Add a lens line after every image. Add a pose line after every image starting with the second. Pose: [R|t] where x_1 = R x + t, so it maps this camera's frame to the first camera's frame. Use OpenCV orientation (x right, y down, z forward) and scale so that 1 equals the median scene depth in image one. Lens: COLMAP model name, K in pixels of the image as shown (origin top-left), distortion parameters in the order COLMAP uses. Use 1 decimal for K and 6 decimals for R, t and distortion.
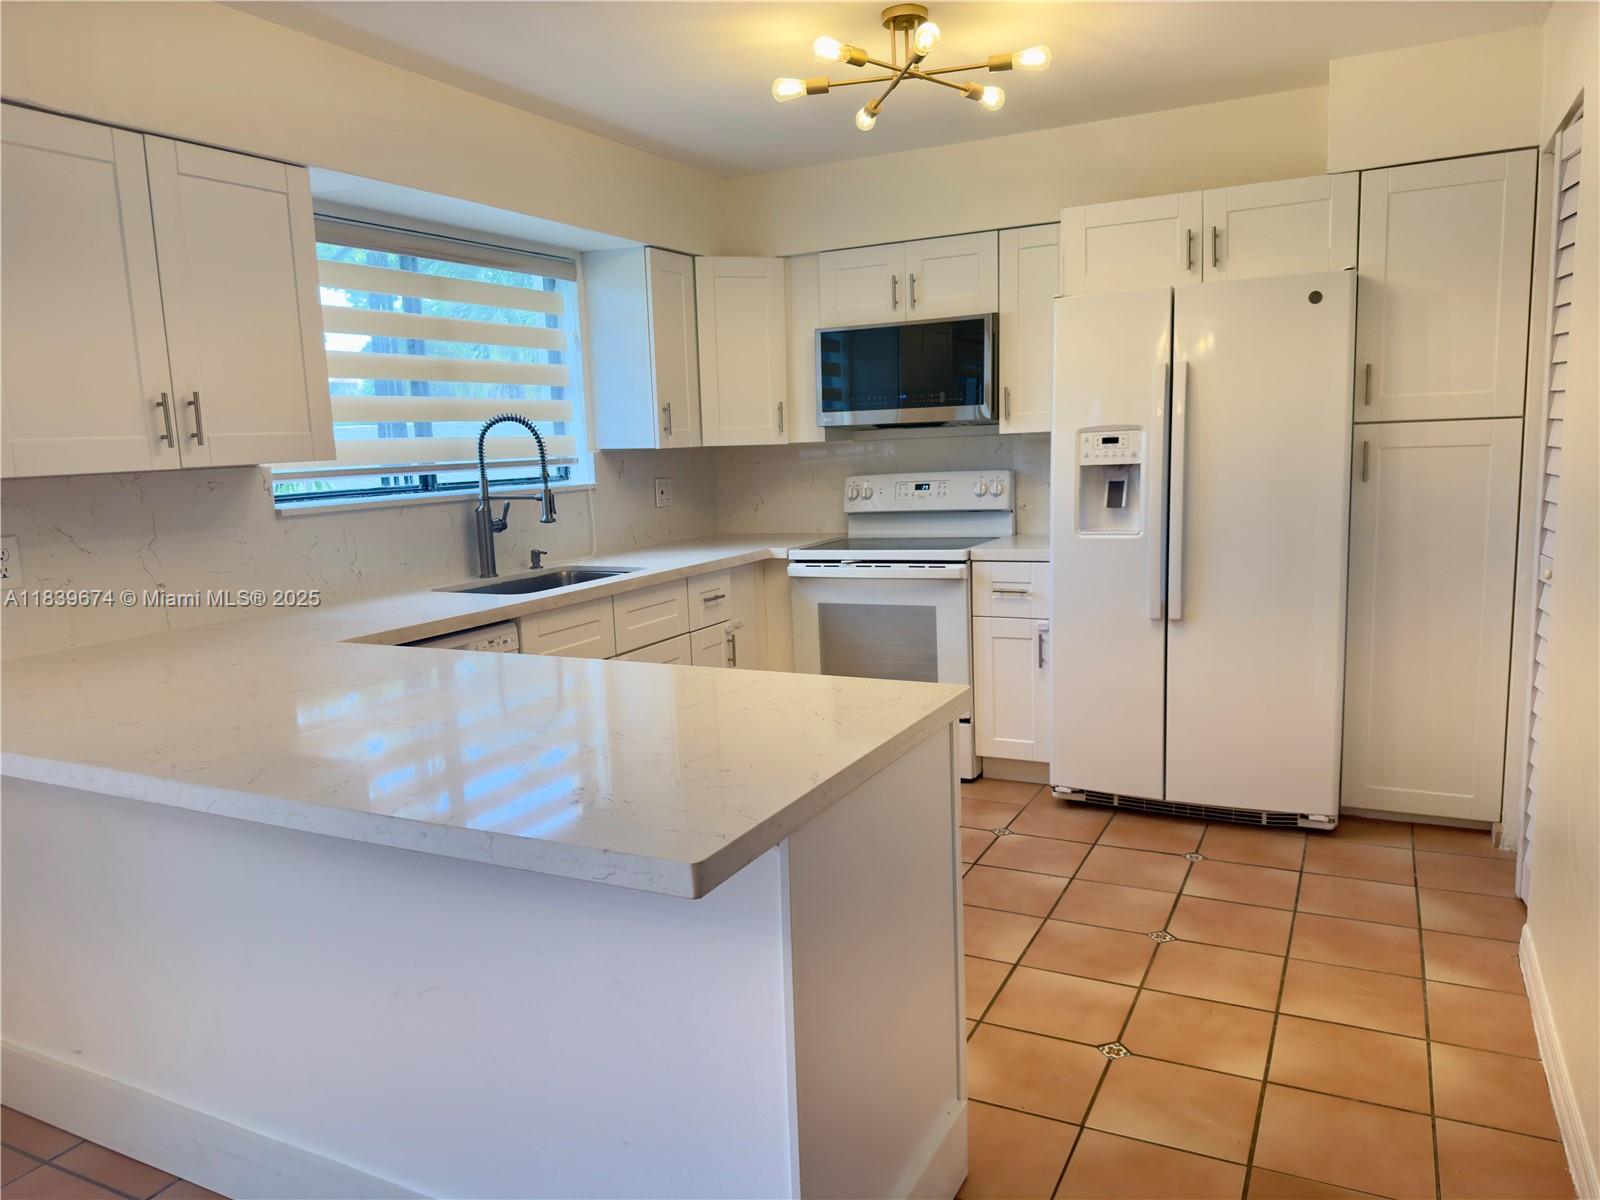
lens RADIAL K [[1125.3, 0, 800.0], [0, 1125.3, 600.0], [0, 0, 1]] dist [0.042149, -0.047540]
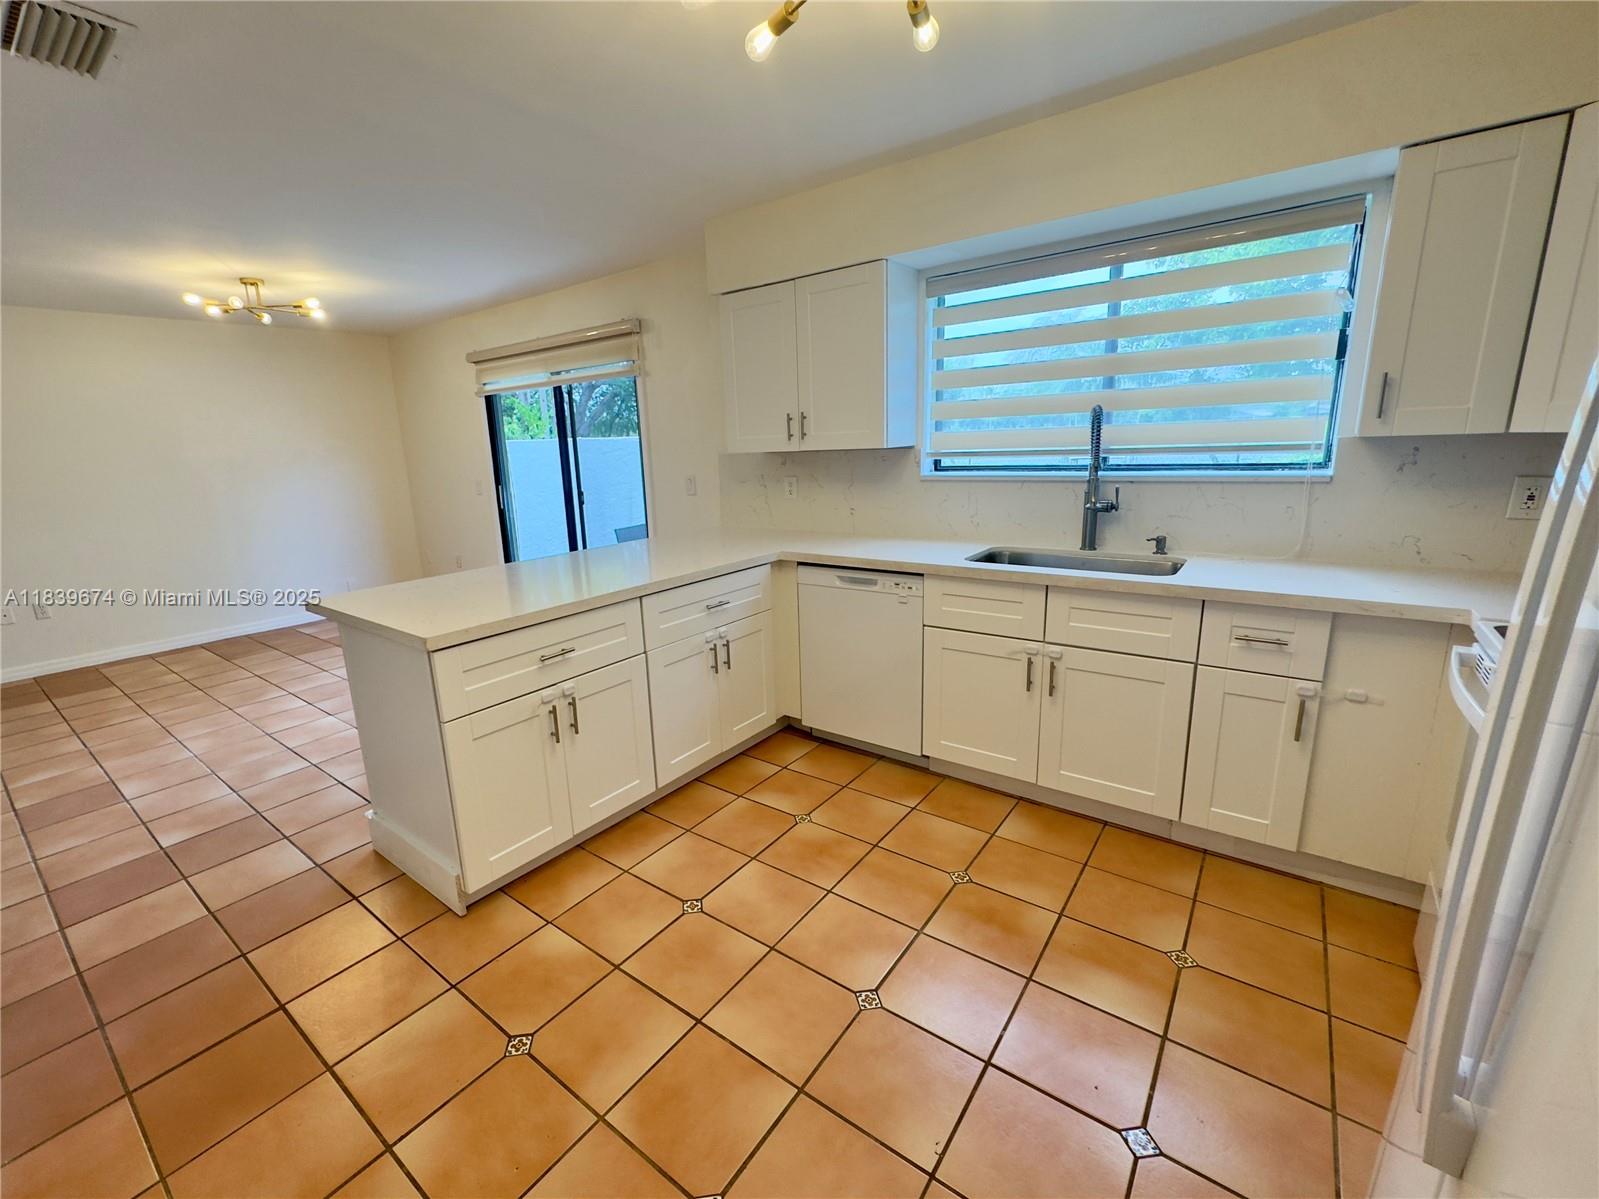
lens RADIAL K [[675.2, 0, 753.2], [0, 675.2, 597.0], [0, 0, 1]] dist [0.002635, 0.000139]
pose [[-0.187462, 0.272982, -0.943578, 0.484119], [-0.091536, 0.951573, 0.293480, -0.155107], [0.977997, 0.141388, -0.153396, 0.827396]]
